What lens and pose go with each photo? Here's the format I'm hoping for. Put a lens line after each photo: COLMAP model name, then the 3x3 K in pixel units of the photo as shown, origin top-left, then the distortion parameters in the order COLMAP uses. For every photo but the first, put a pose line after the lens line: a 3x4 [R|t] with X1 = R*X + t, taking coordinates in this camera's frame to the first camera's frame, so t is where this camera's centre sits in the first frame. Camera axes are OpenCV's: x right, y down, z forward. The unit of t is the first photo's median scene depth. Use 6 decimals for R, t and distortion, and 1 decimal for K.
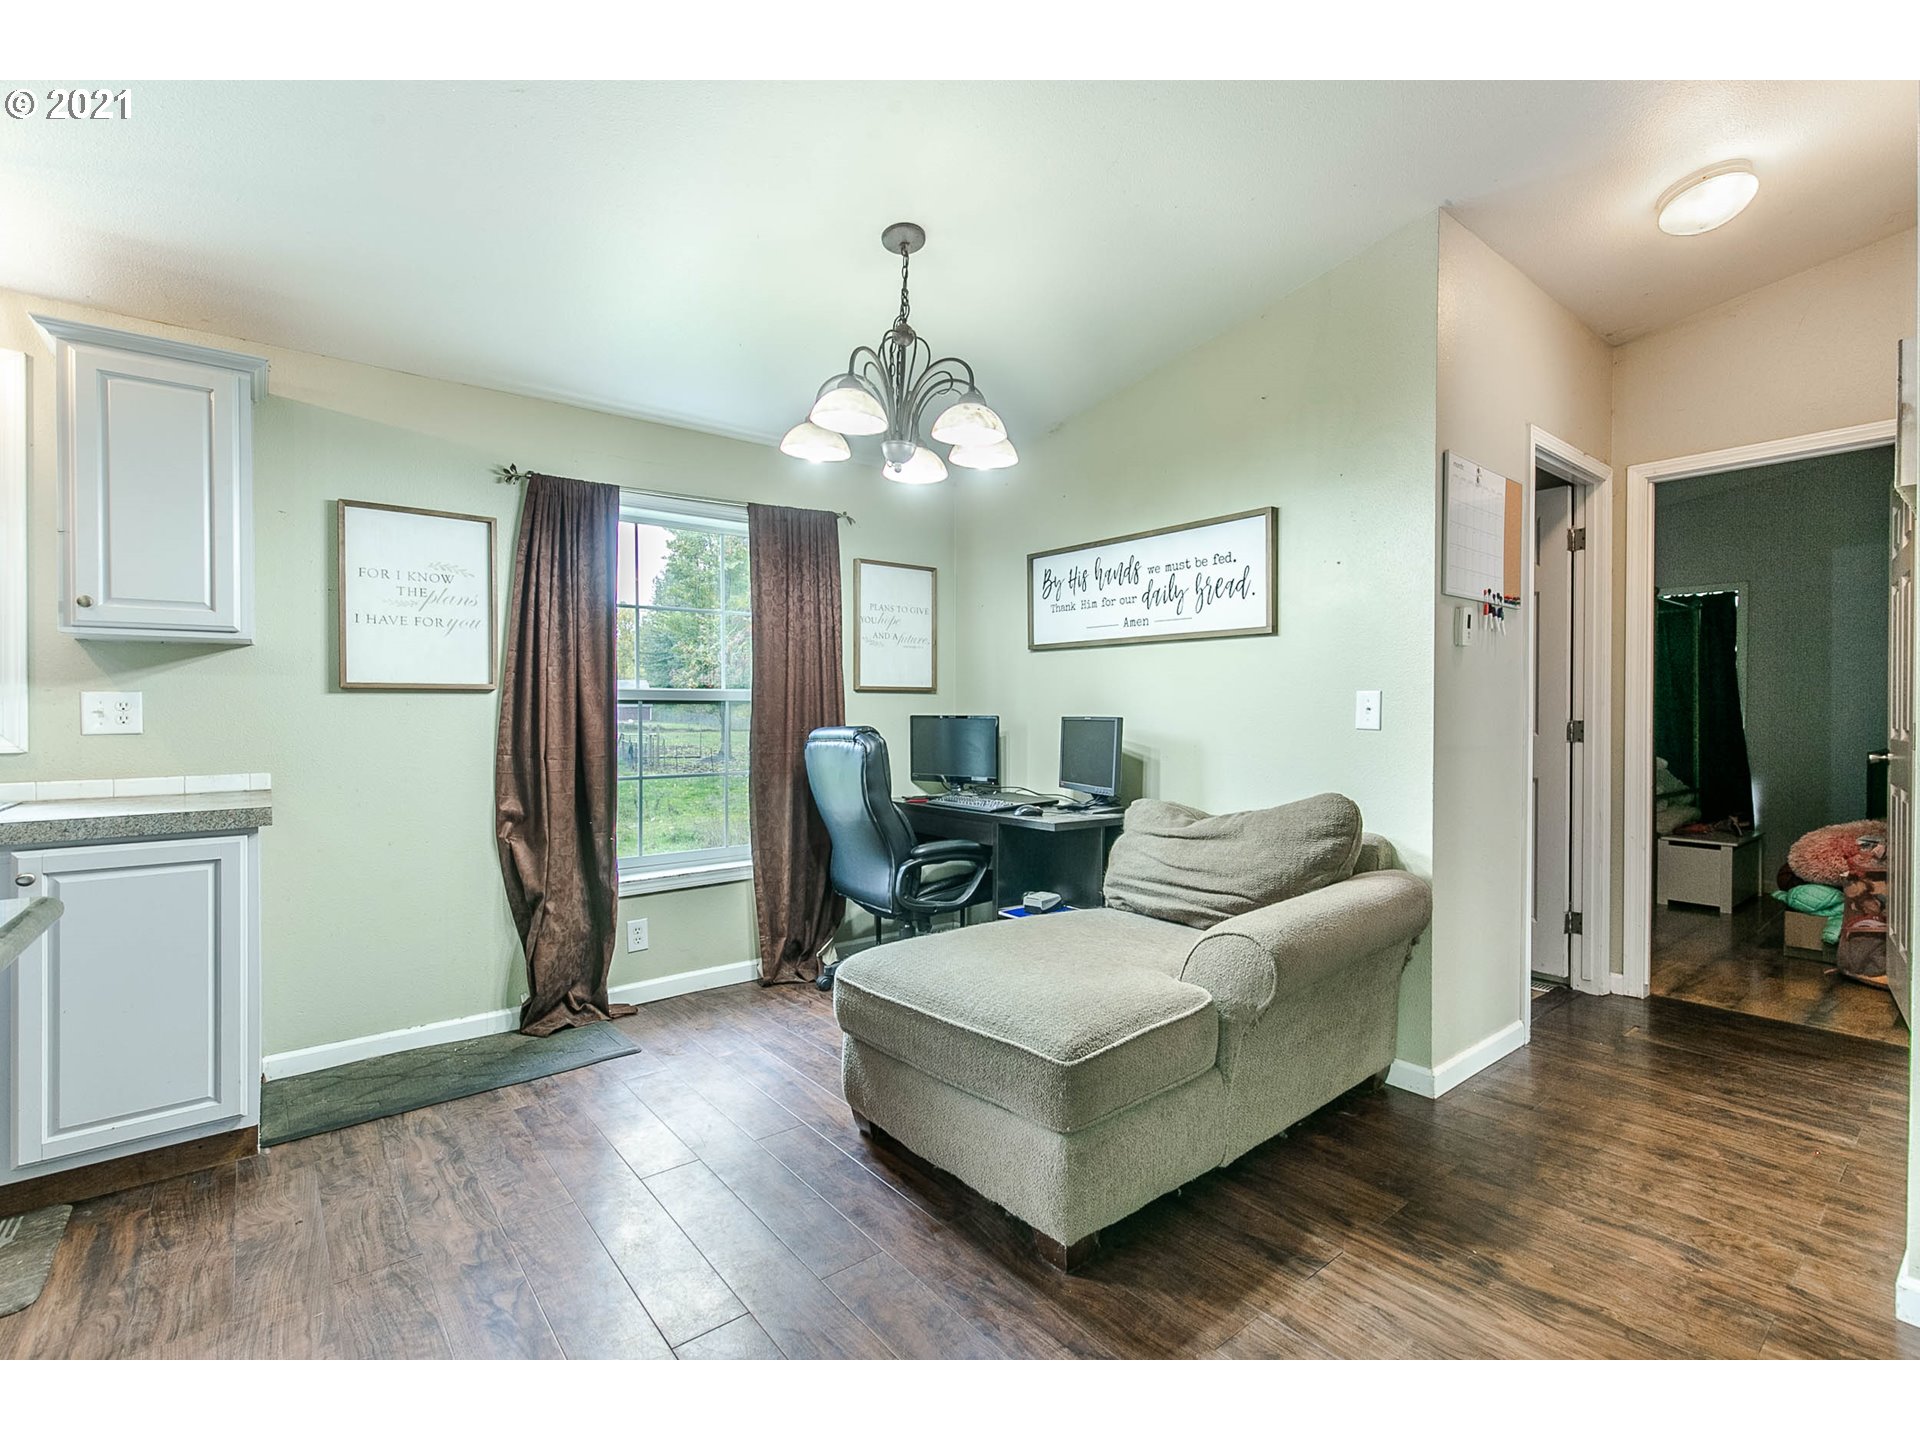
lens RADIAL K [[875.4, 0, 984.3], [0, 875.4, 716.1], [0, 0, 1]] dist [0.004615, -0.000405]
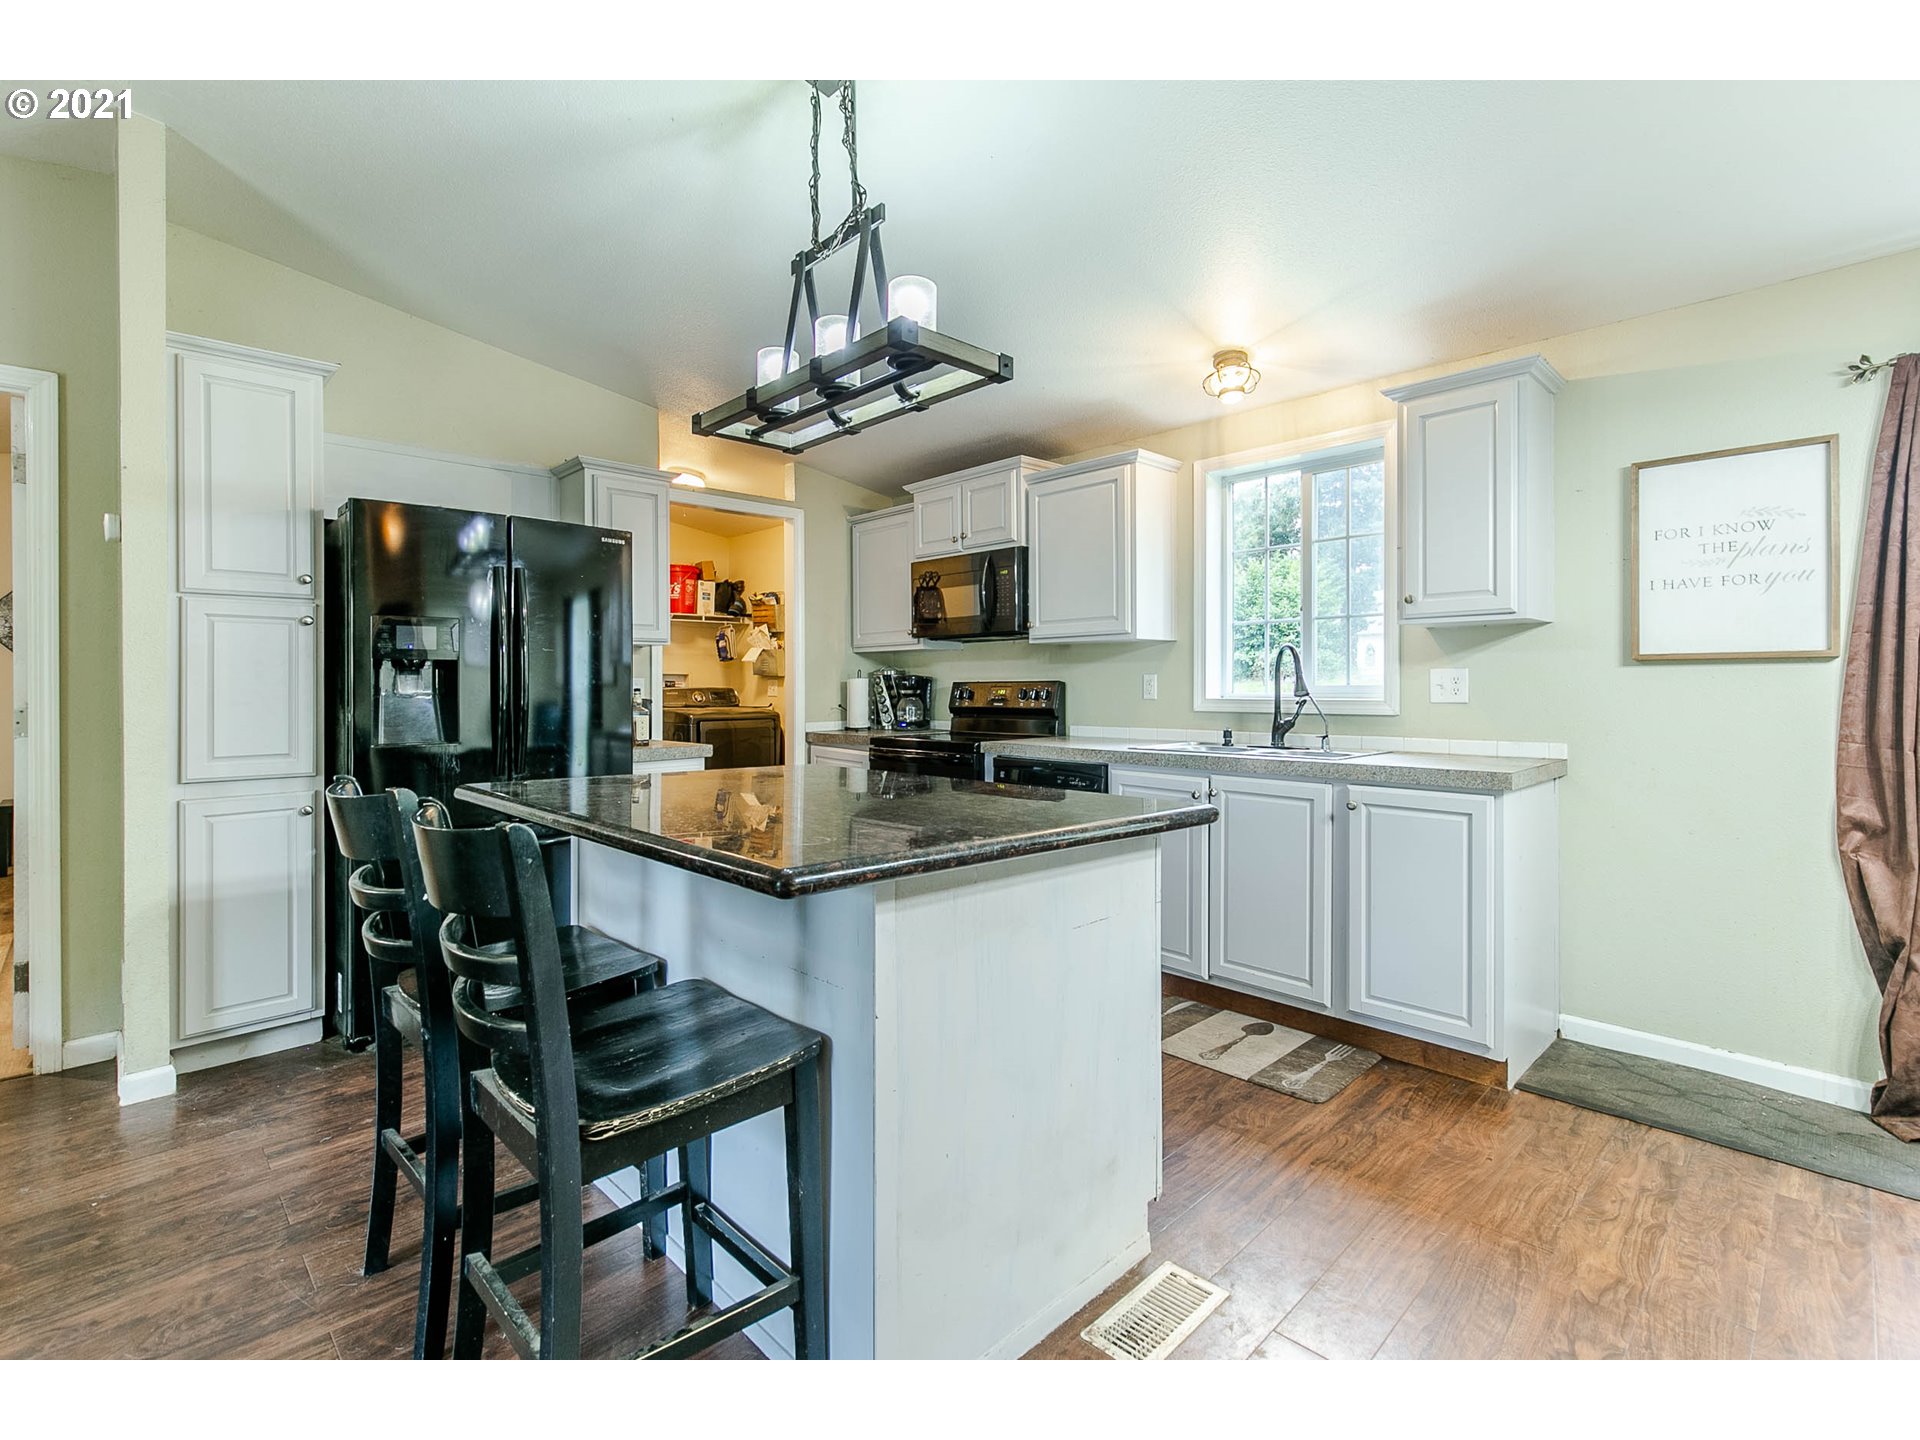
lens RADIAL K [[875.4, 0, 924.3], [0, 875.4, 687.0], [0, 0, 1]] dist [0.004615, -0.000405]
pose [[0.064394, 0.002779, -0.997921, 0.167051], [-0.007329, 0.999970, 0.002312, 0.000449], [0.997898, 0.007165, 0.064413, 0.159125]]
